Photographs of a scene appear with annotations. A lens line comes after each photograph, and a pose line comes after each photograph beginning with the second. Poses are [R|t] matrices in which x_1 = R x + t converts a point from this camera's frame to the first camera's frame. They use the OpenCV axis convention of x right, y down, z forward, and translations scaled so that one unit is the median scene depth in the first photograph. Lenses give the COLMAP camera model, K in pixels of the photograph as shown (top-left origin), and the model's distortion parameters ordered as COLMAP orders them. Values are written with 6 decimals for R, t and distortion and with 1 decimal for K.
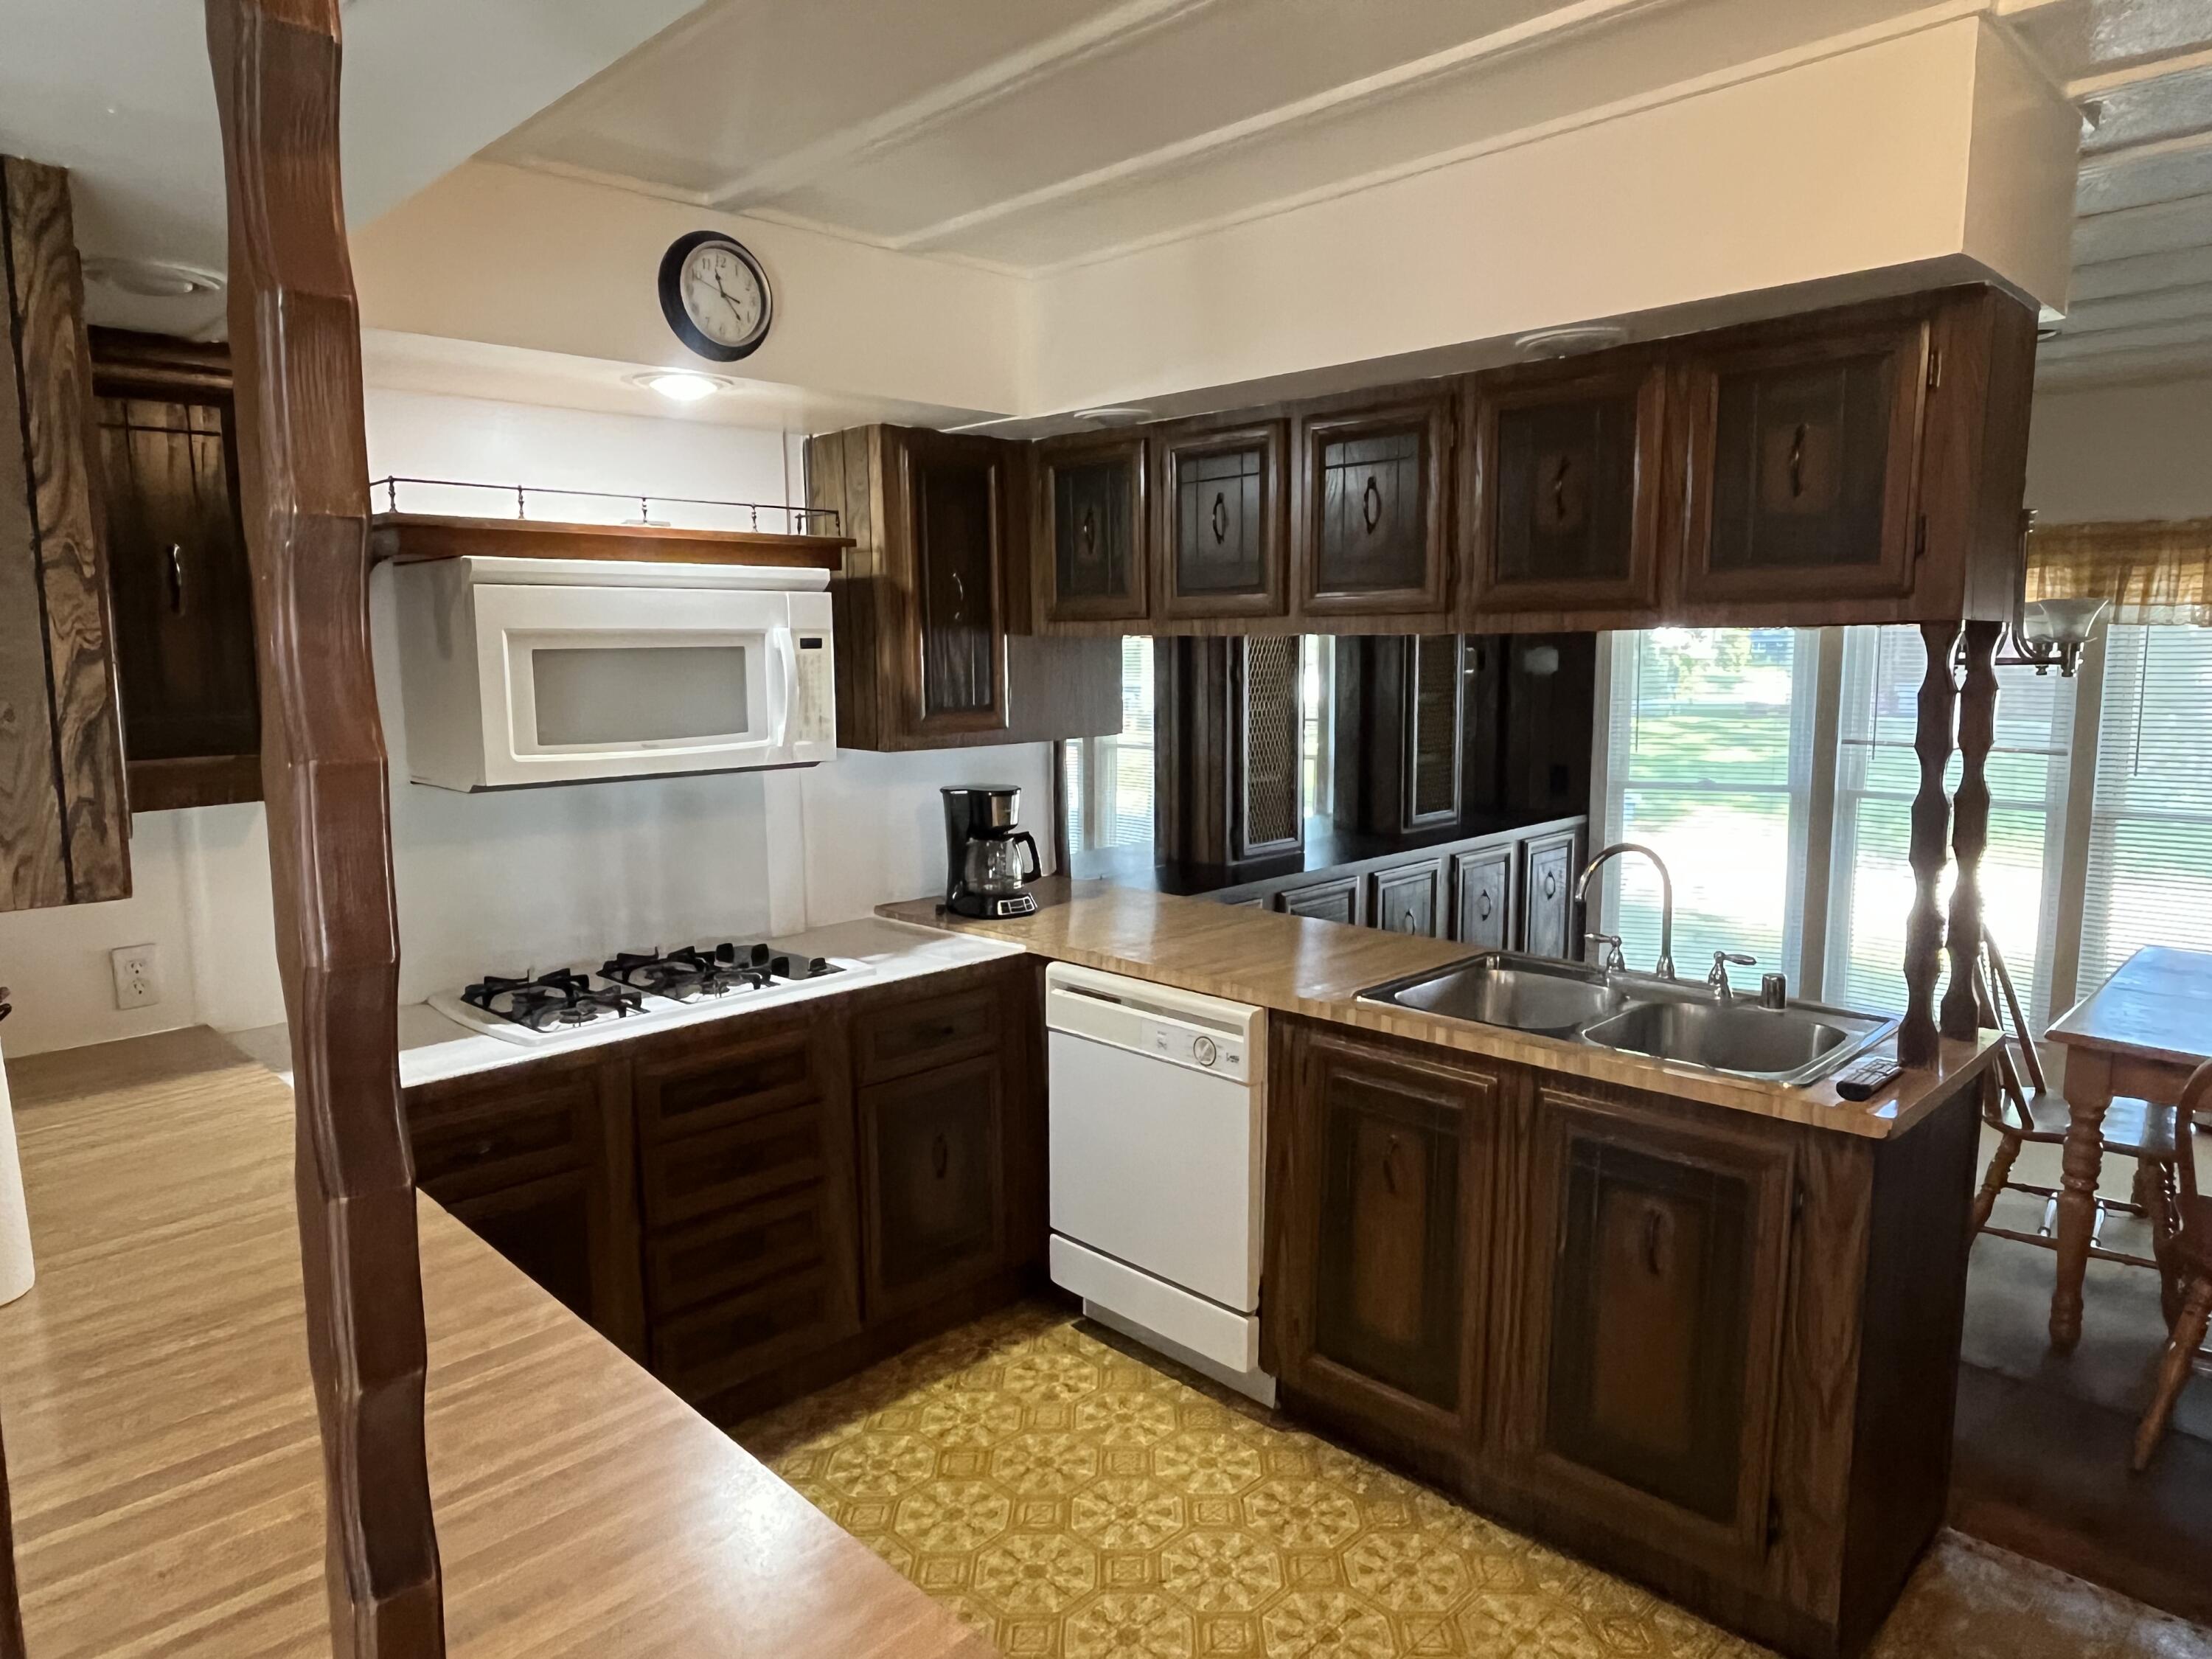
lens RADIAL K [[1361.0, 0, 1106.0], [0, 1361.0, 829.5], [0, 0, 1]] dist [-0.060220, 0.001473]
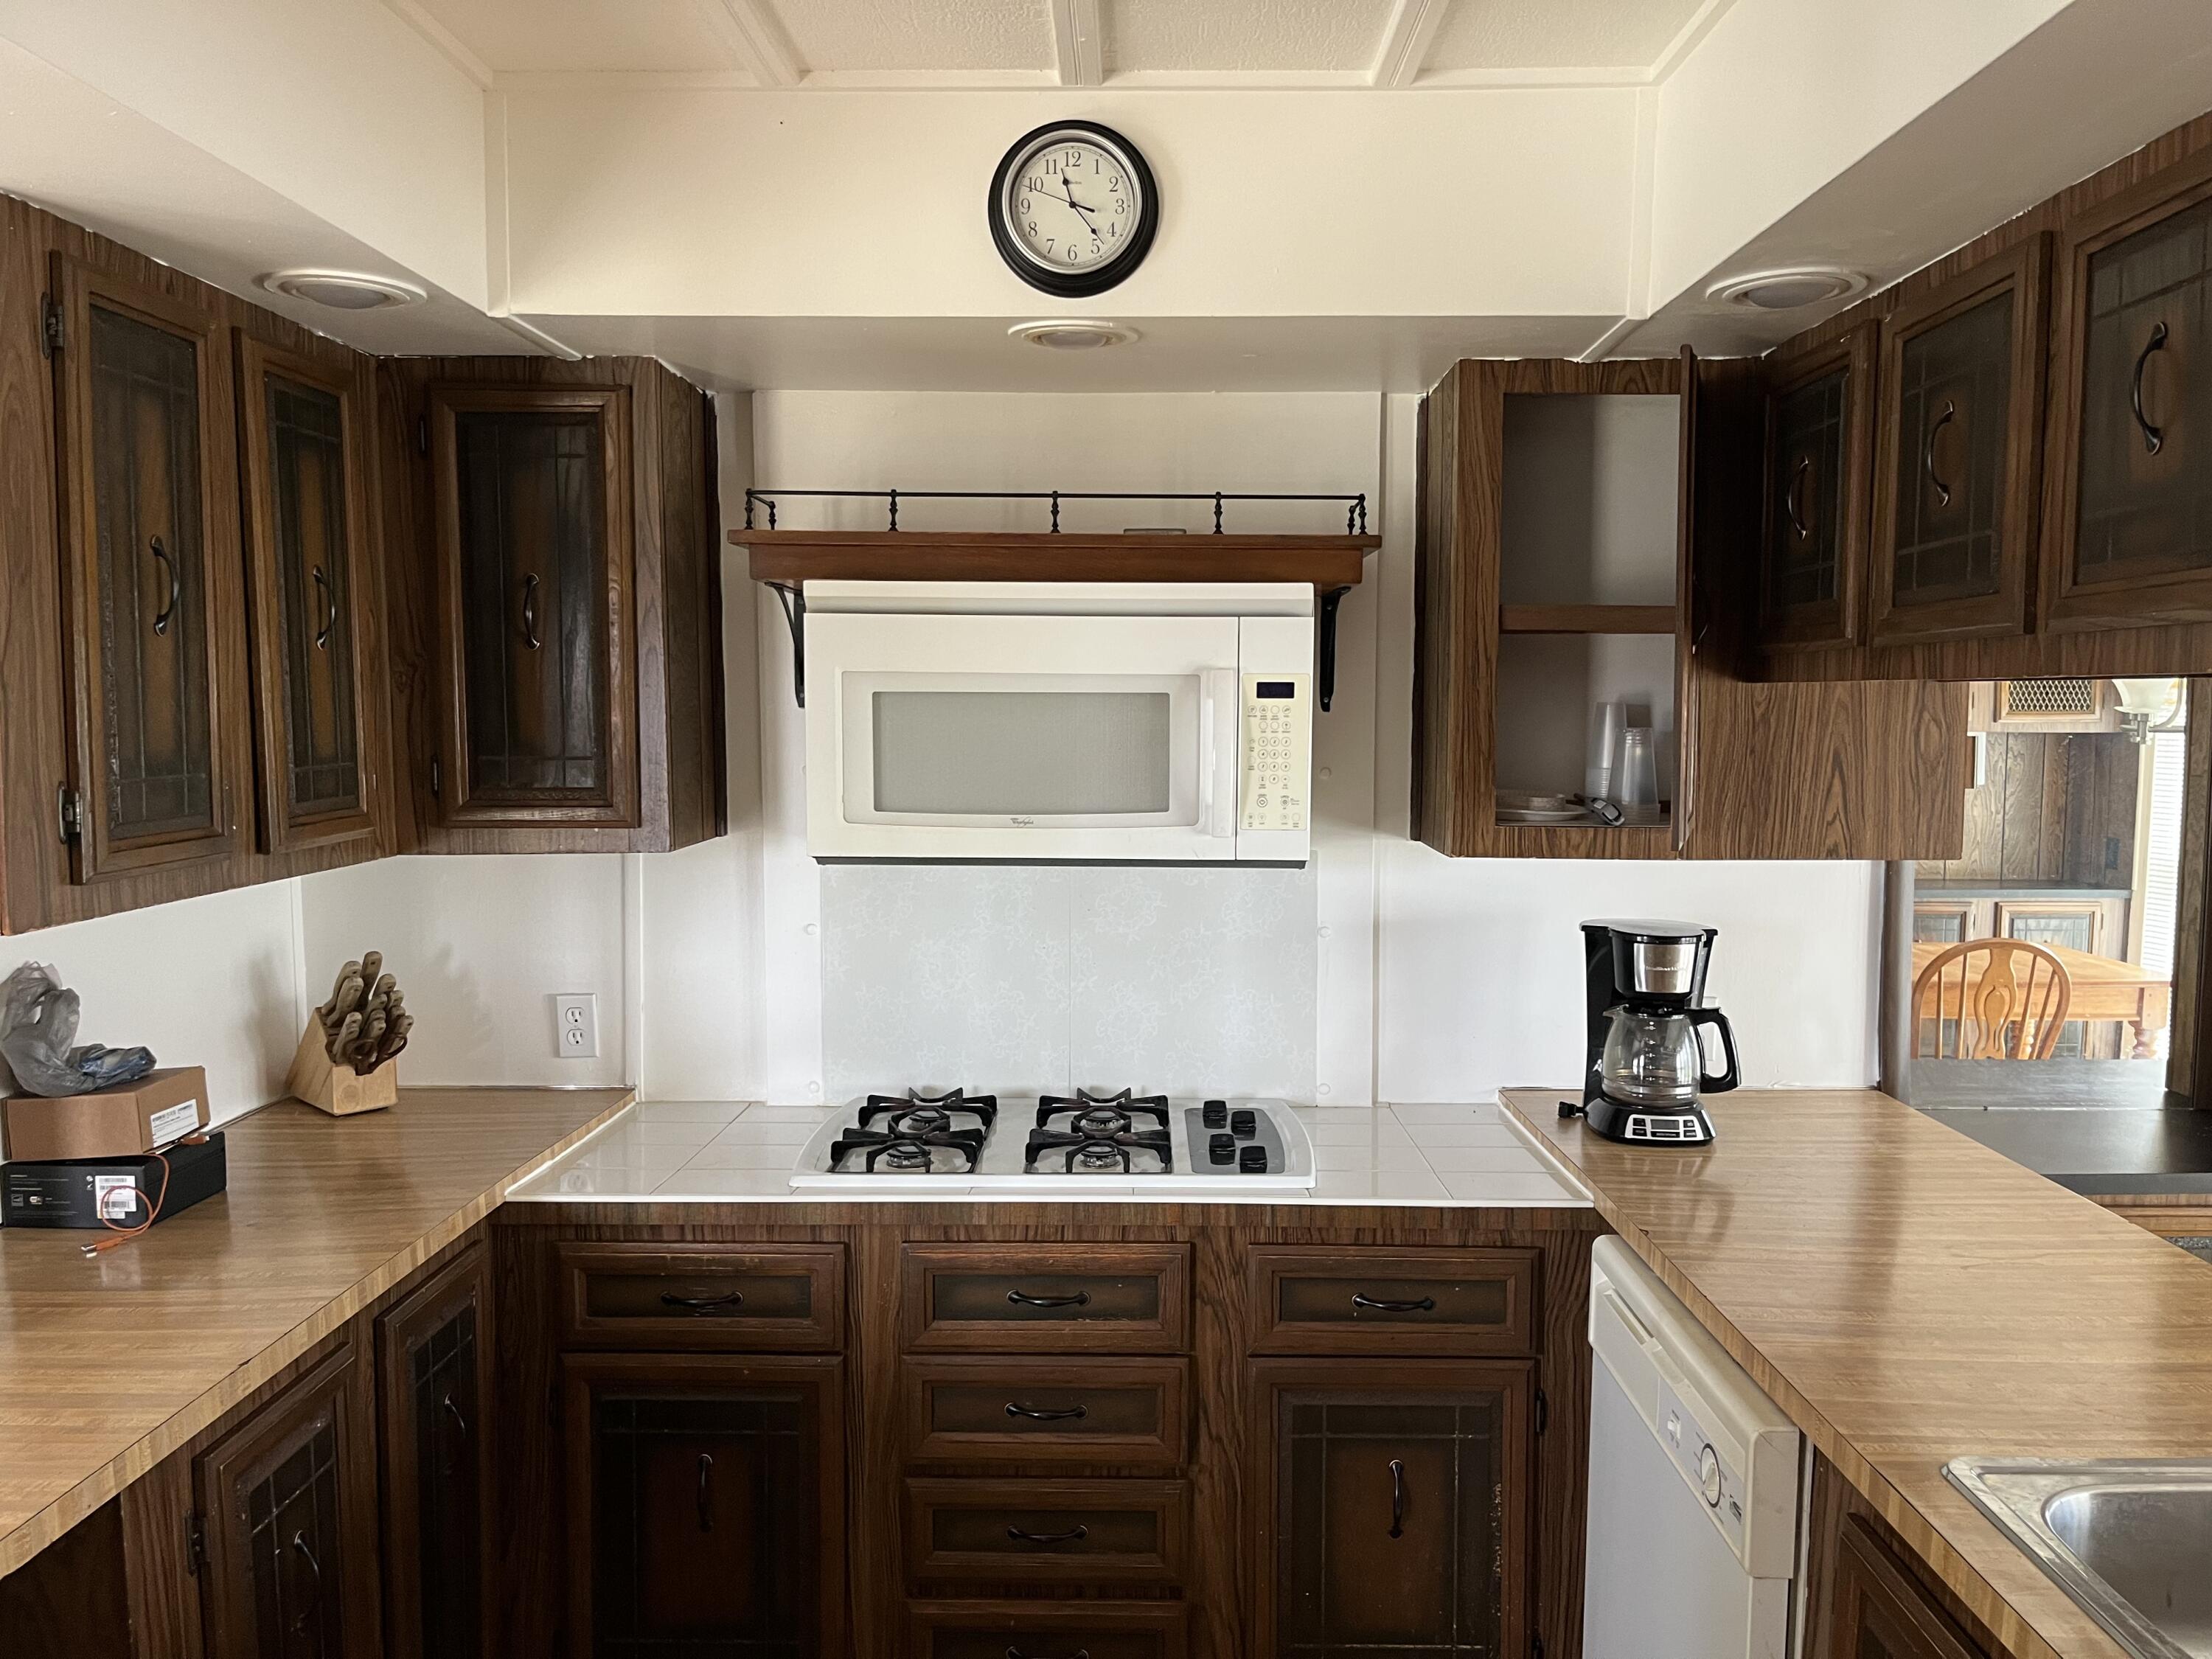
lens RADIAL K [[1667.0, 0, 1106.0], [0, 1667.0, 829.5], [0, 0, 1]] dist [0.061653, -0.084920]
pose [[0.695826, 0.065900, -0.715180, 0.326346], [-0.104975, 0.994419, -0.010504, -0.047071], [0.710497, 0.082385, 0.698861, 0.339096]]
